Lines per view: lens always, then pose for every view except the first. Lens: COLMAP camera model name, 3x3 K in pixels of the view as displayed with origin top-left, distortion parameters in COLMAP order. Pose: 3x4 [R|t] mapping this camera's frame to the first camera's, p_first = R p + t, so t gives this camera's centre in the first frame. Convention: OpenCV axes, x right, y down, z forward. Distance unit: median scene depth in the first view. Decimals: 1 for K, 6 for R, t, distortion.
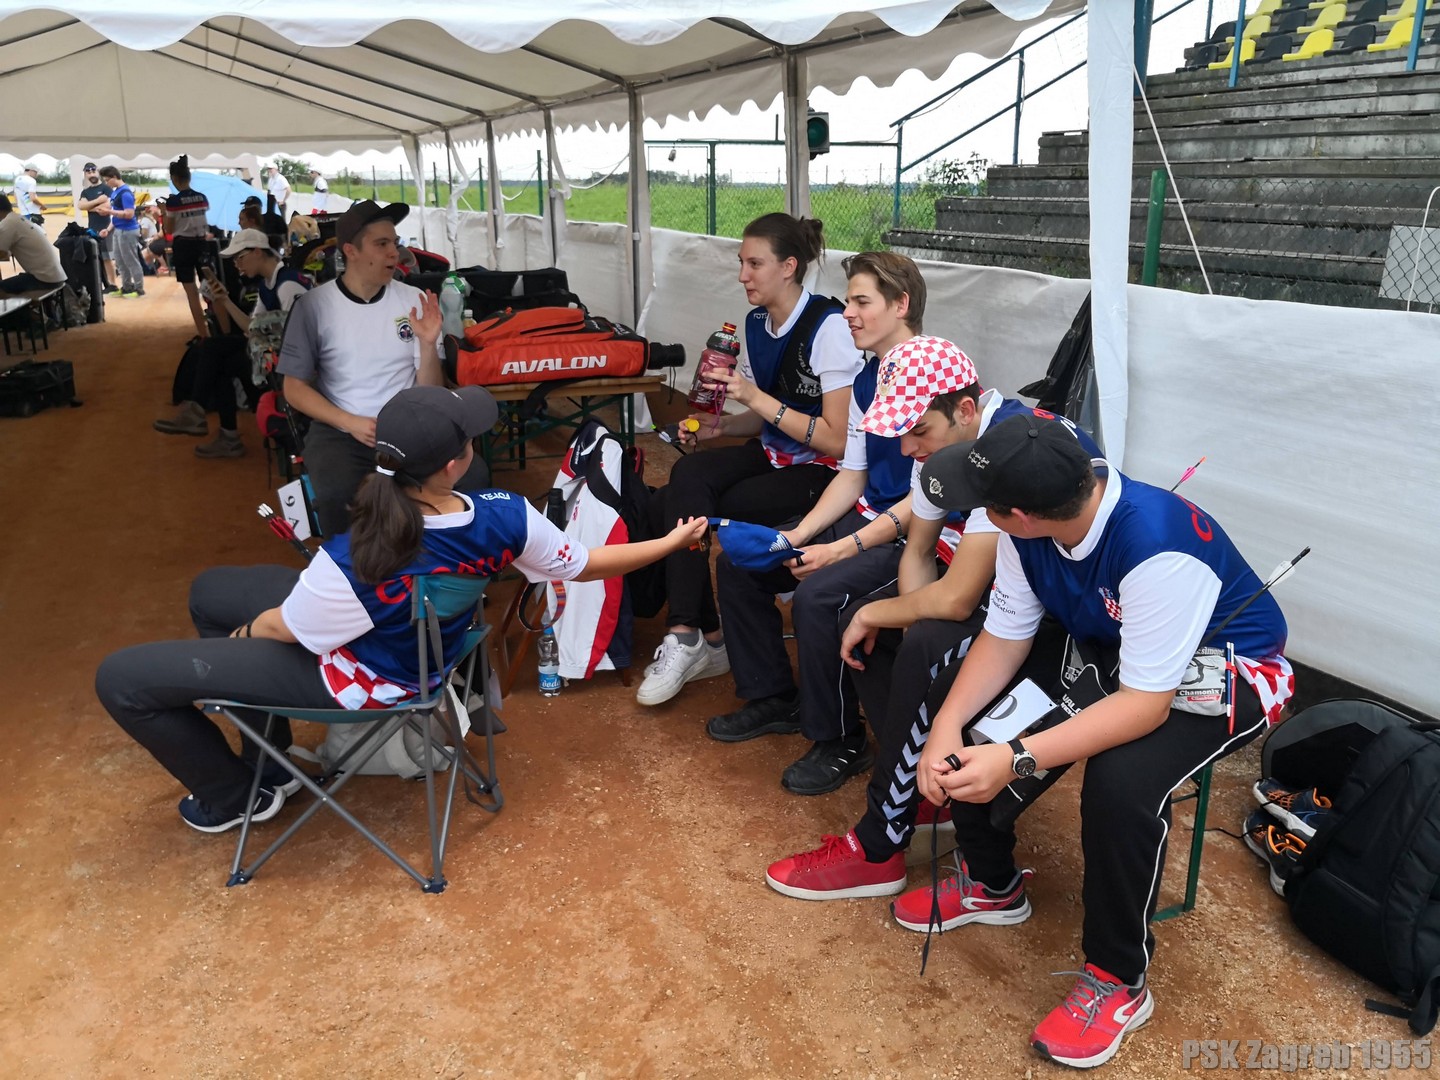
lens RADIAL K [[1177.4, 0, 721.3], [0, 1177.4, 527.1], [0, 0, 1]] dist [0.029858, -0.063078]
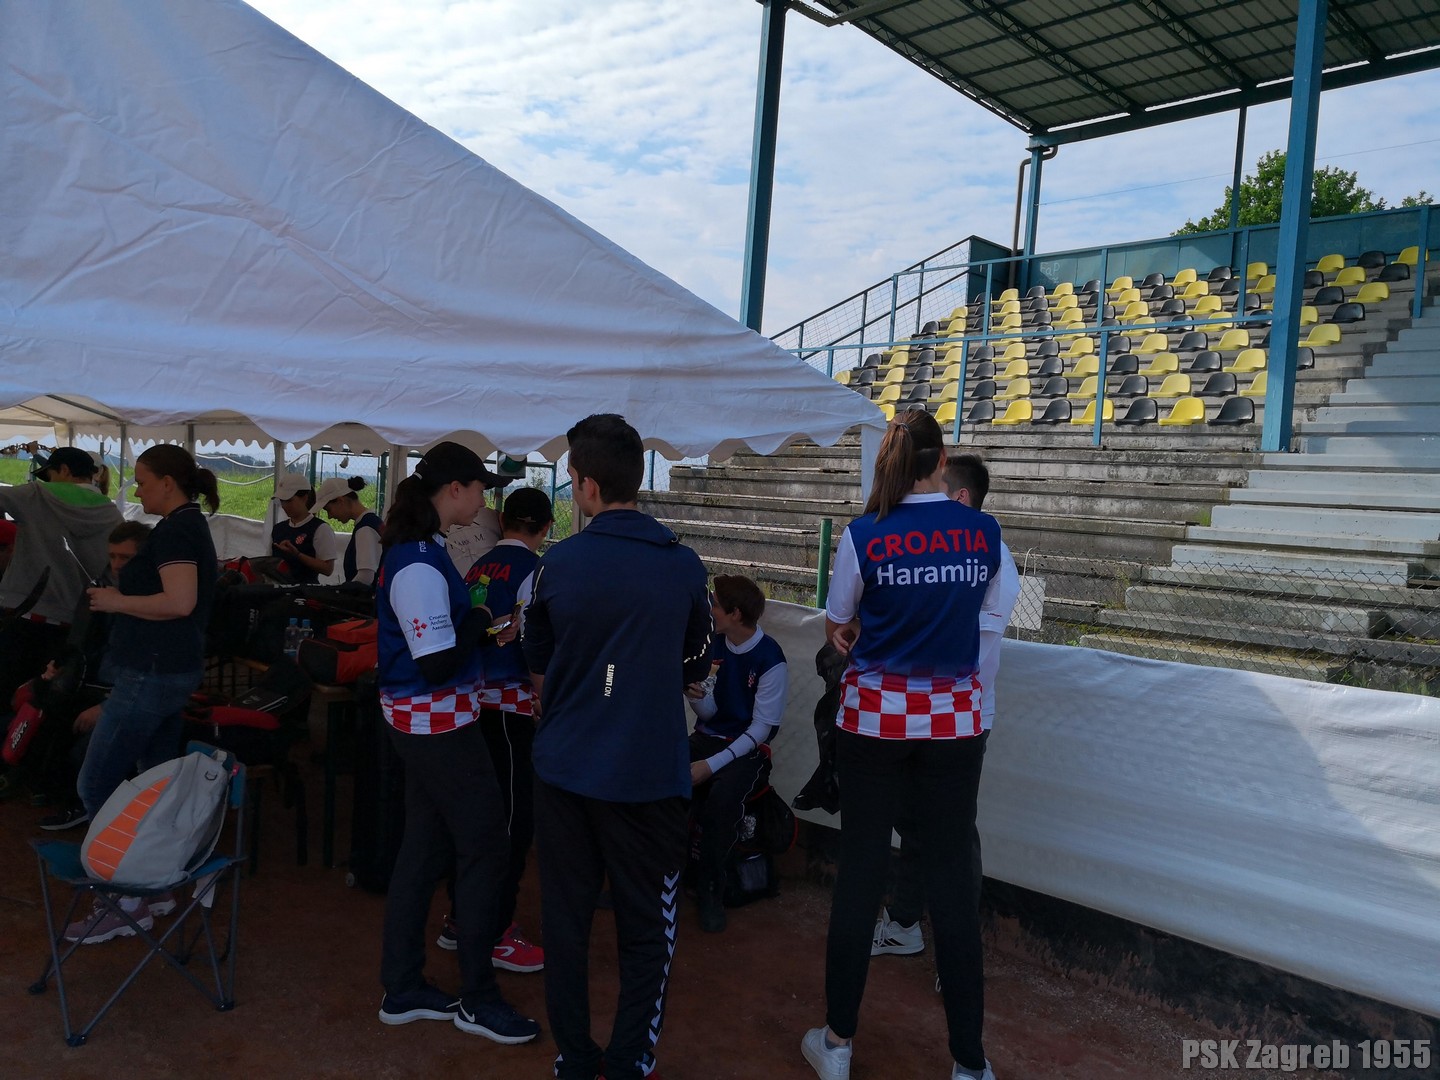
lens RADIAL K [[1177.4, 0, 739.1], [0, 1177.4, 545.9], [0, 0, 1]] dist [0.029858, -0.063078]
pose [[0.934420, 0.047260, 0.353024, -0.084601], [0.035161, 0.974077, -0.223469, 0.005201], [-0.354433, 0.221227, 0.908535, -0.066312]]
